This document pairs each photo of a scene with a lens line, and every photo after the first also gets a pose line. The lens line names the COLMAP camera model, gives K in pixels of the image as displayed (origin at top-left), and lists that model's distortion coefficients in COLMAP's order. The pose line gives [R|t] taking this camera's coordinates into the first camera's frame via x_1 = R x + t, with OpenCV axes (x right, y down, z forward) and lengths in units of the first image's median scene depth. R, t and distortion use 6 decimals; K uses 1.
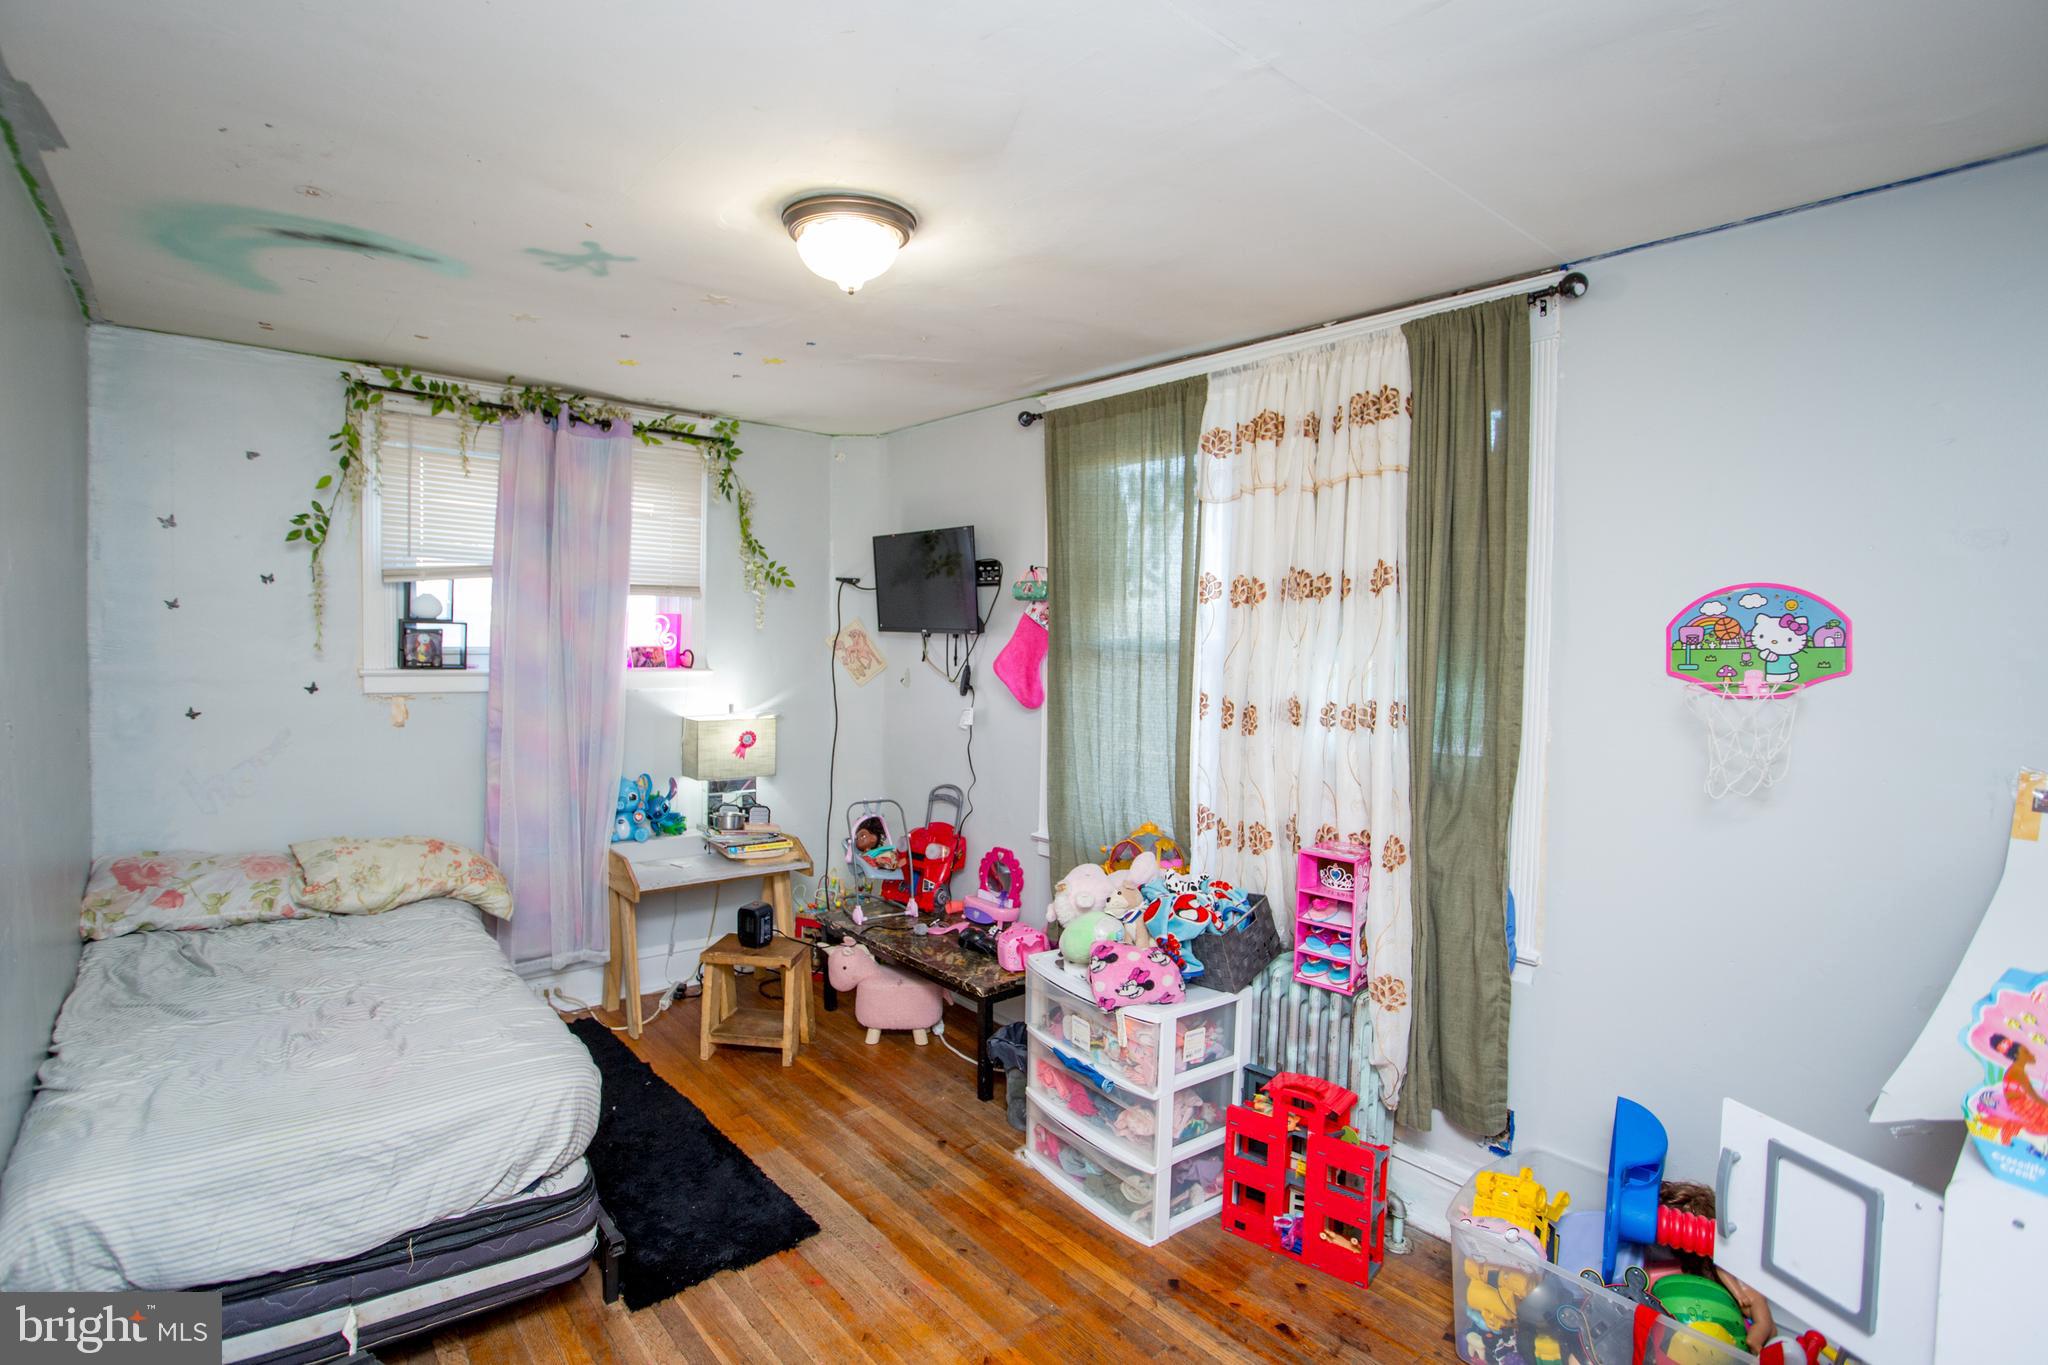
lens RADIAL K [[992.9, 0, 1009.7], [0, 992.9, 669.6], [0, 0, 1]] dist [-0.051954, 0.000811]
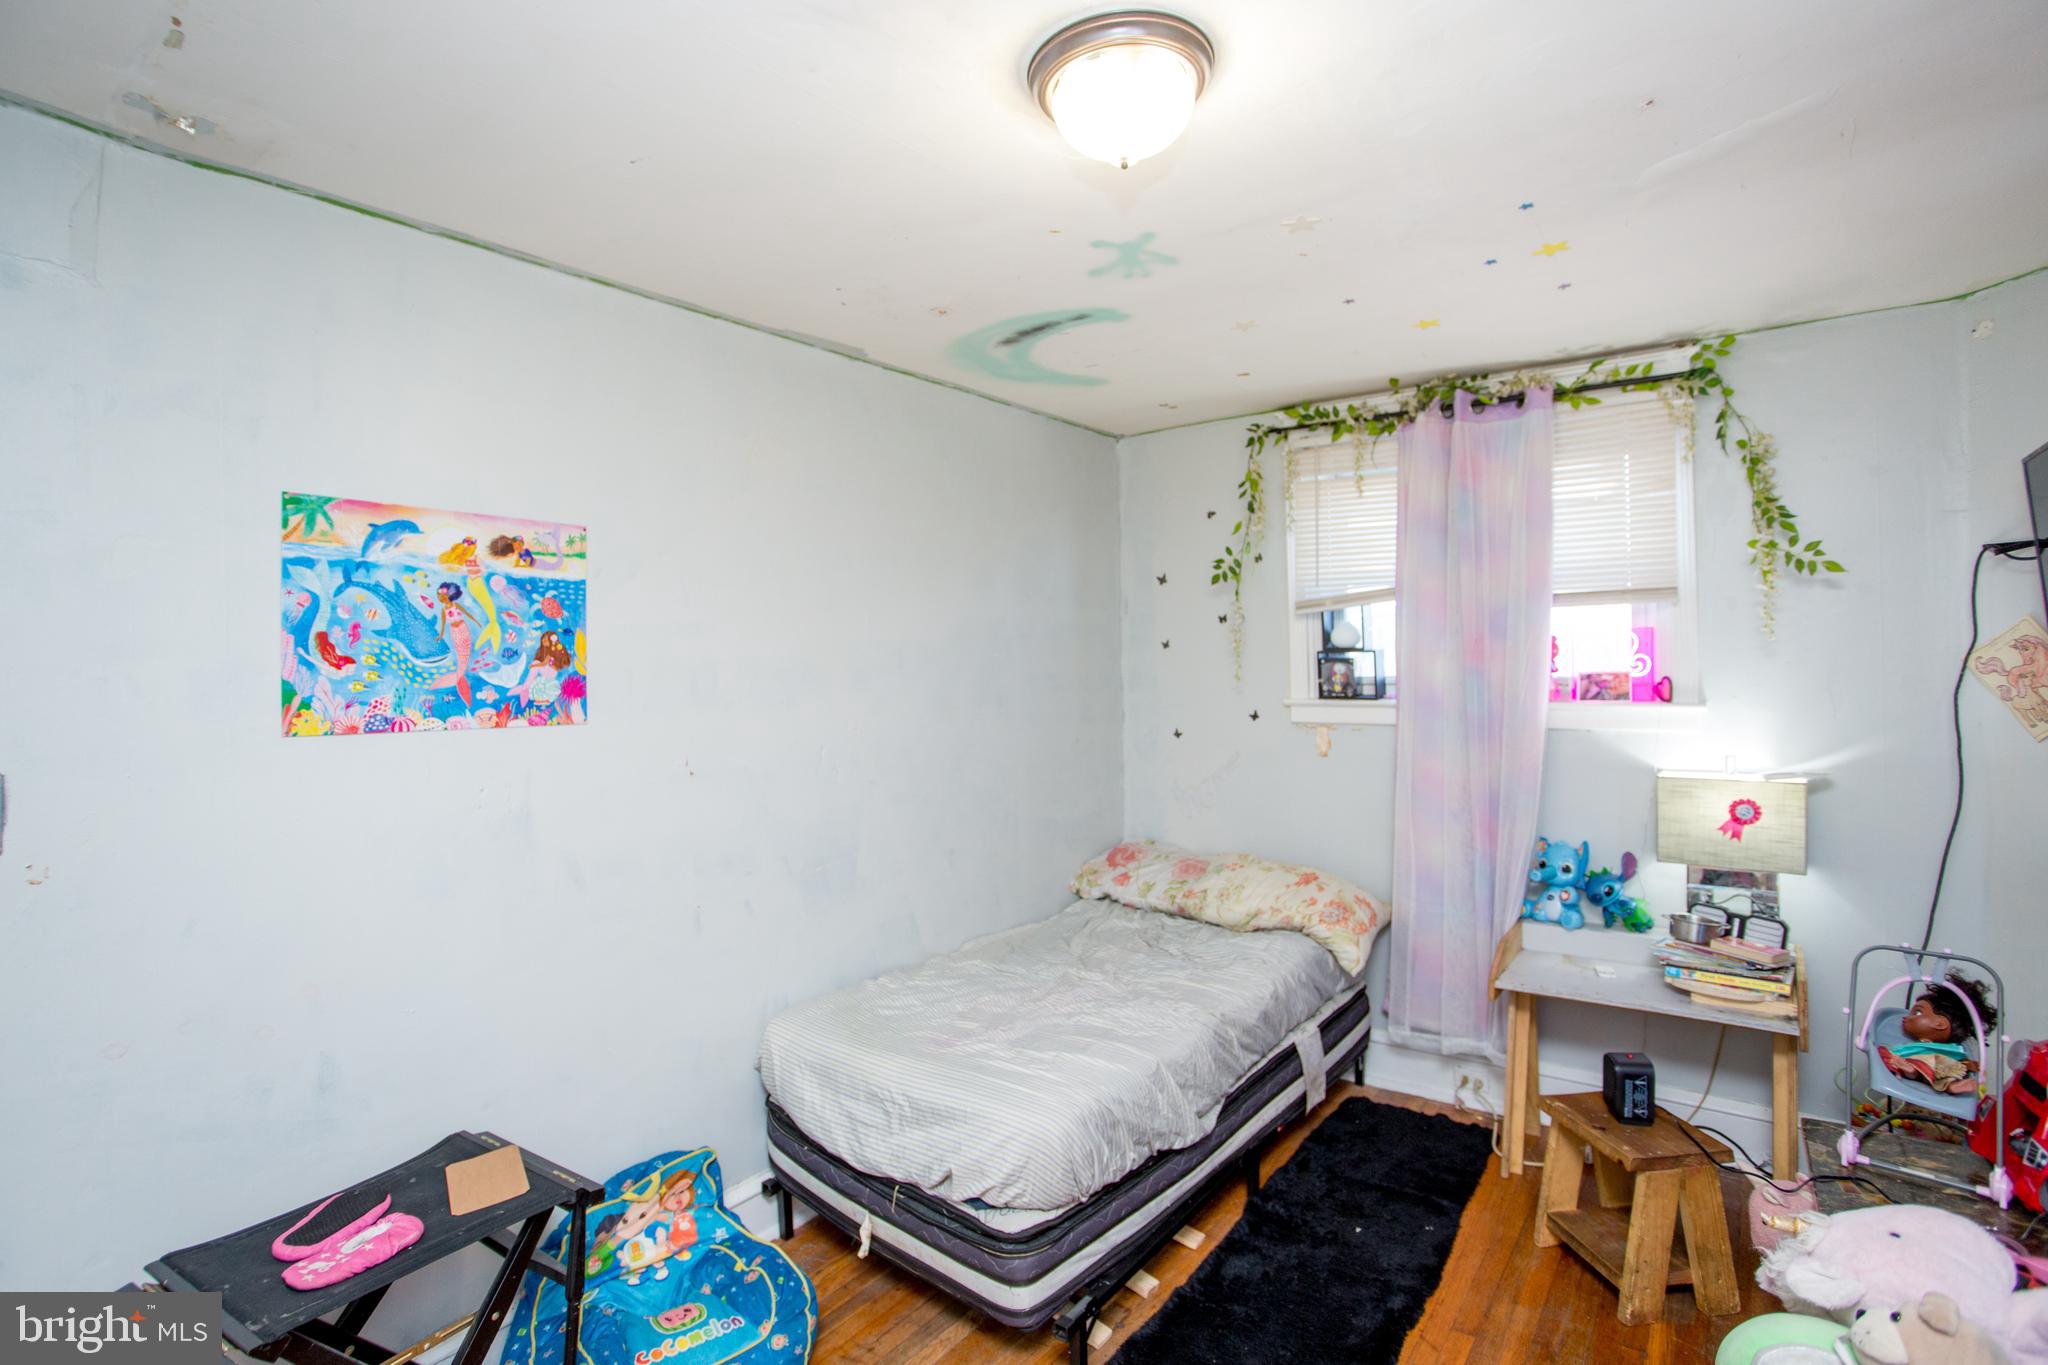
lens RADIAL K [[992.9, 0, 1009.7], [0, 992.9, 669.6], [0, 0, 1]] dist [-0.051954, 0.000811]
pose [[0.218583, -0.022409, -0.975561, 0.293960], [-0.016136, 0.999517, -0.026575, 0.001302], [0.975685, 0.021550, 0.218116, 0.448588]]
